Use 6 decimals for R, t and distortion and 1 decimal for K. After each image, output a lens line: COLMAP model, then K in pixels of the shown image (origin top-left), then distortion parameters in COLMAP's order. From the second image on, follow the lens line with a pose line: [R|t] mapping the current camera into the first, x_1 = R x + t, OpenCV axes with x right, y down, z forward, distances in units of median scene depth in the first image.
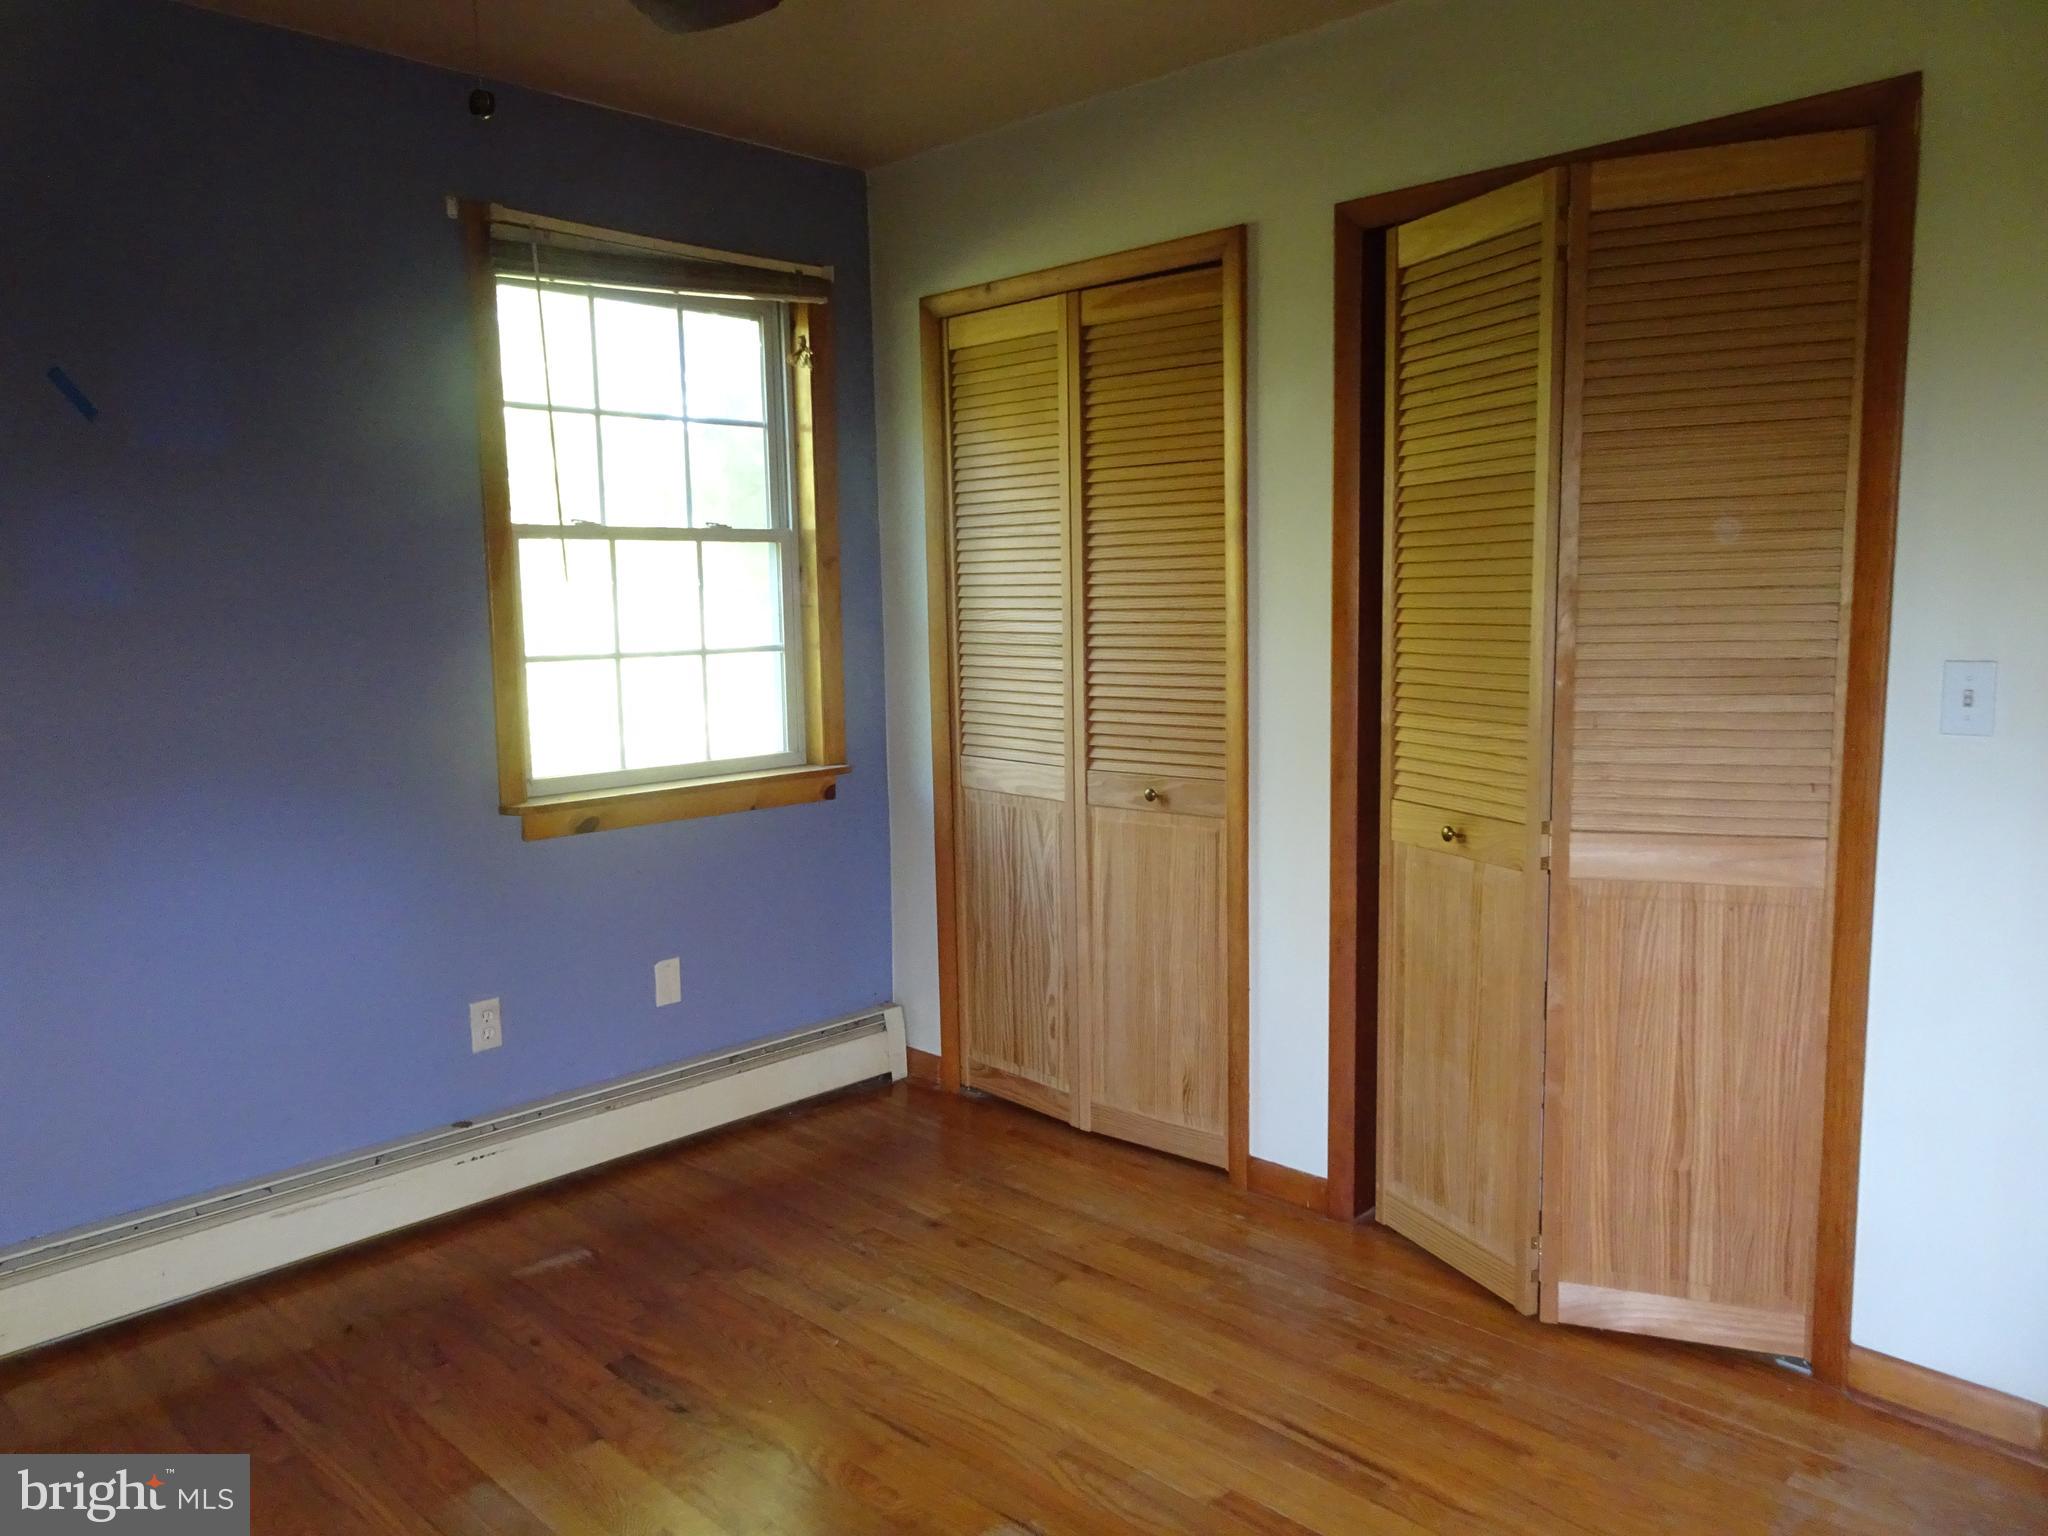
lens RADIAL K [[1459.7, 0, 1024.0], [0, 1459.7, 768.0], [0, 0, 1]] dist [0.009834, 0.000839]
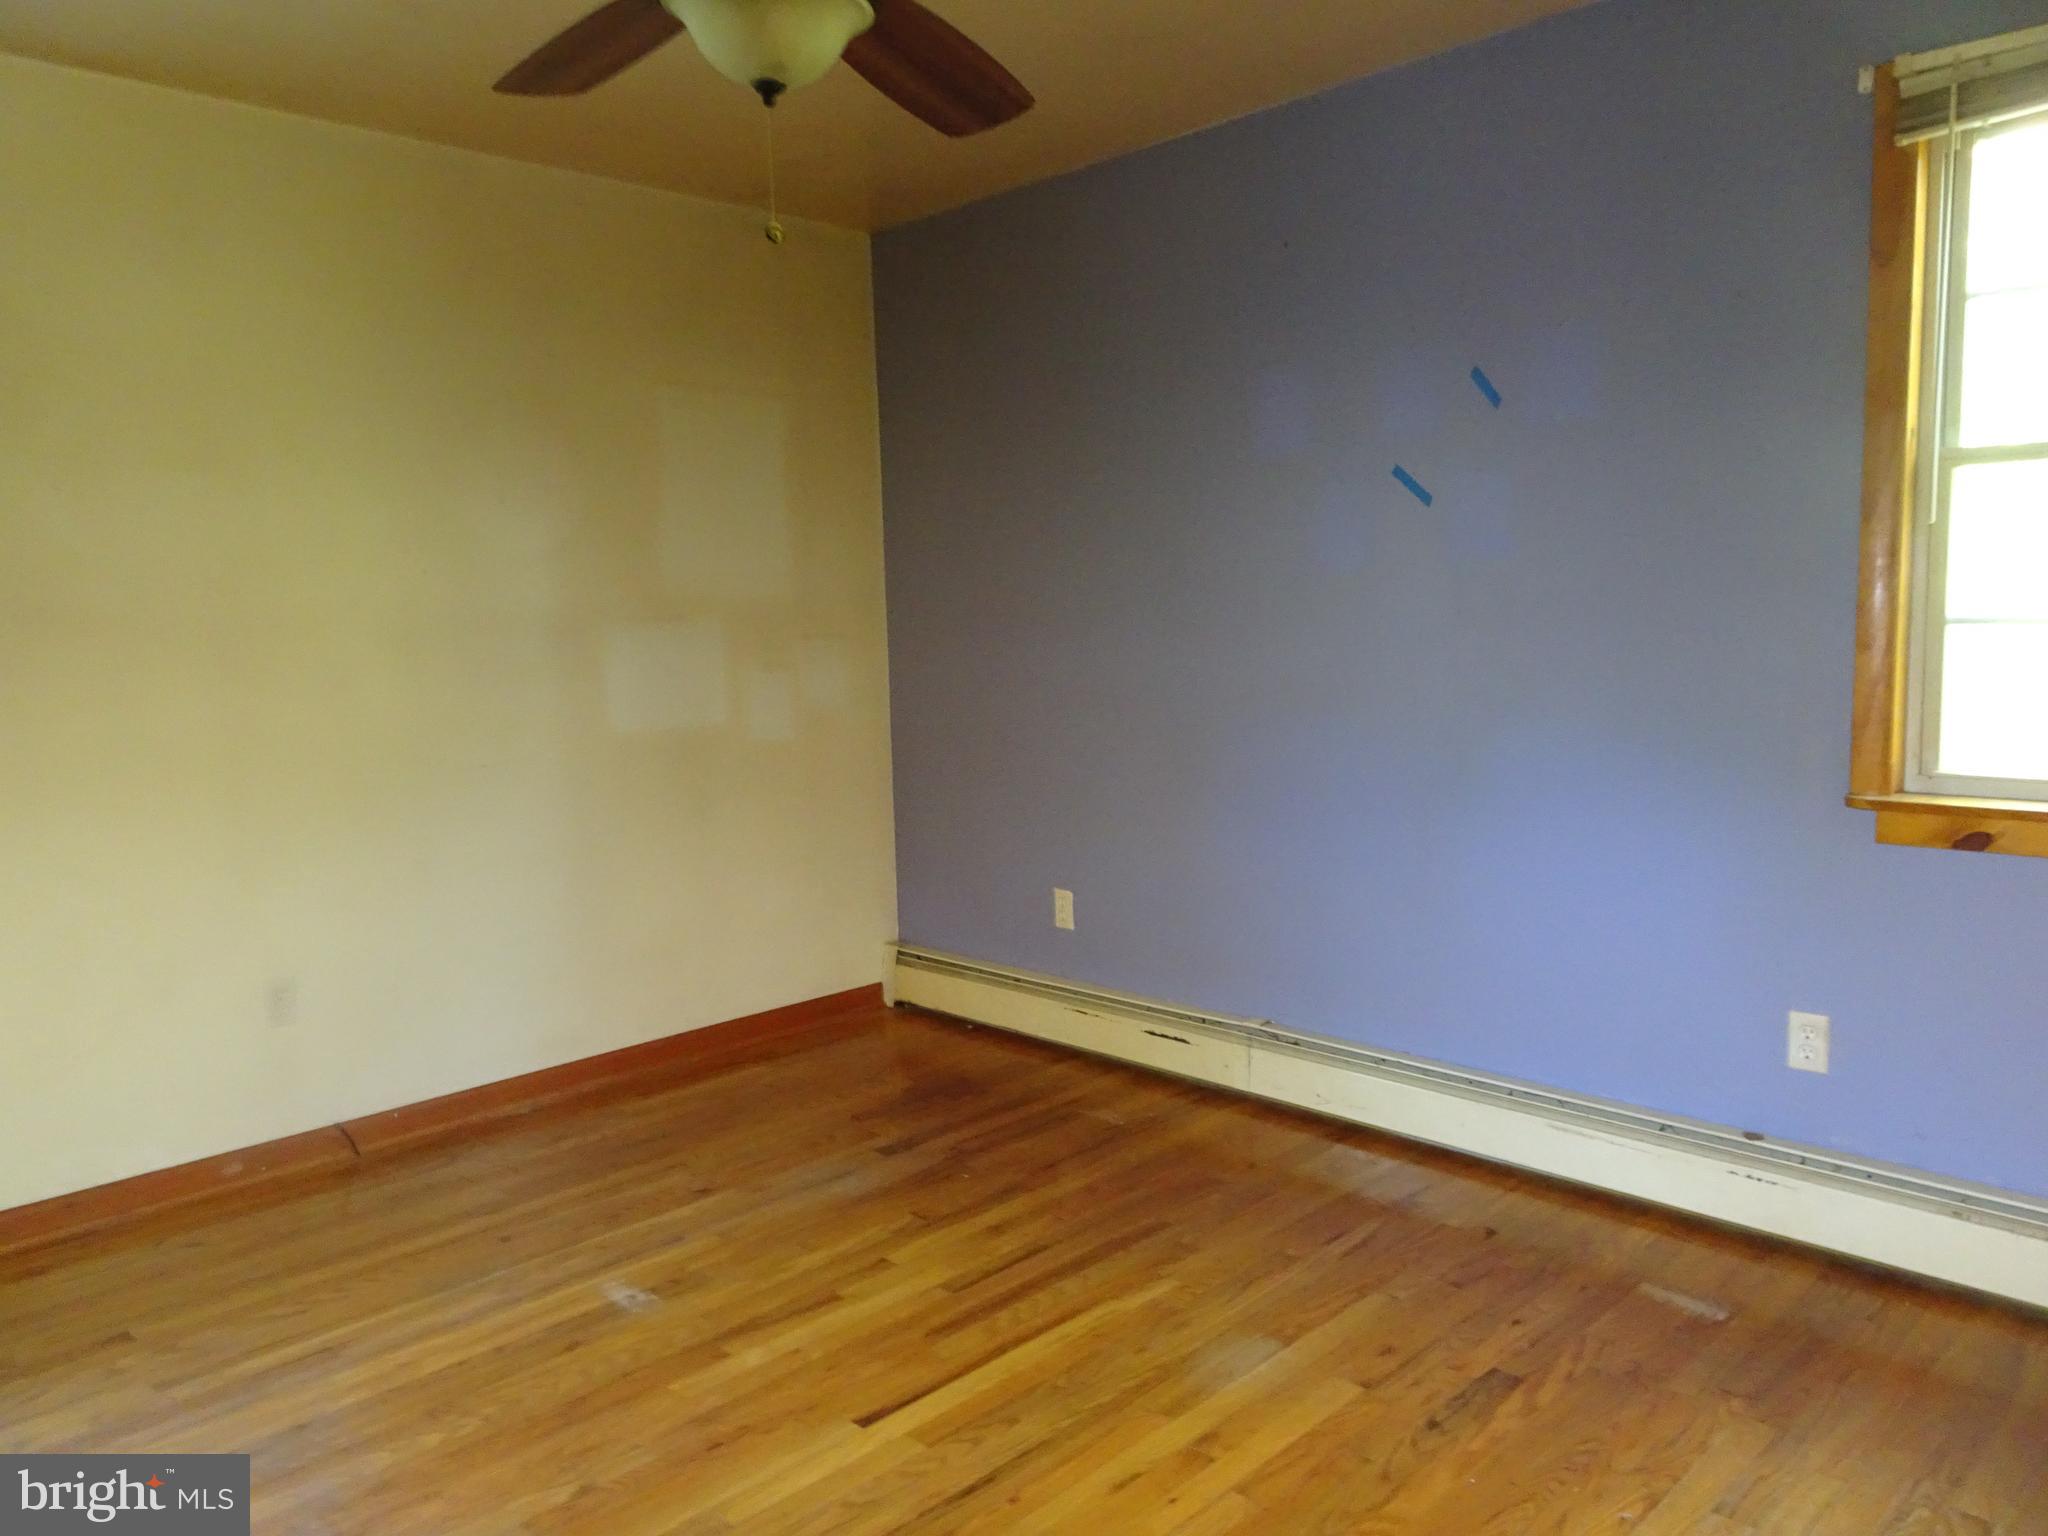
lens RADIAL K [[1528.9, 0, 1024.0], [0, 1528.9, 768.0], [0, 0, 1]] dist [0.036247, 0.001292]
pose [[-0.012957, 0.137336, -0.990440, 0.542140], [-0.084683, 0.986814, 0.137941, -0.074206], [0.996324, 0.085661, -0.001156, 0.545764]]
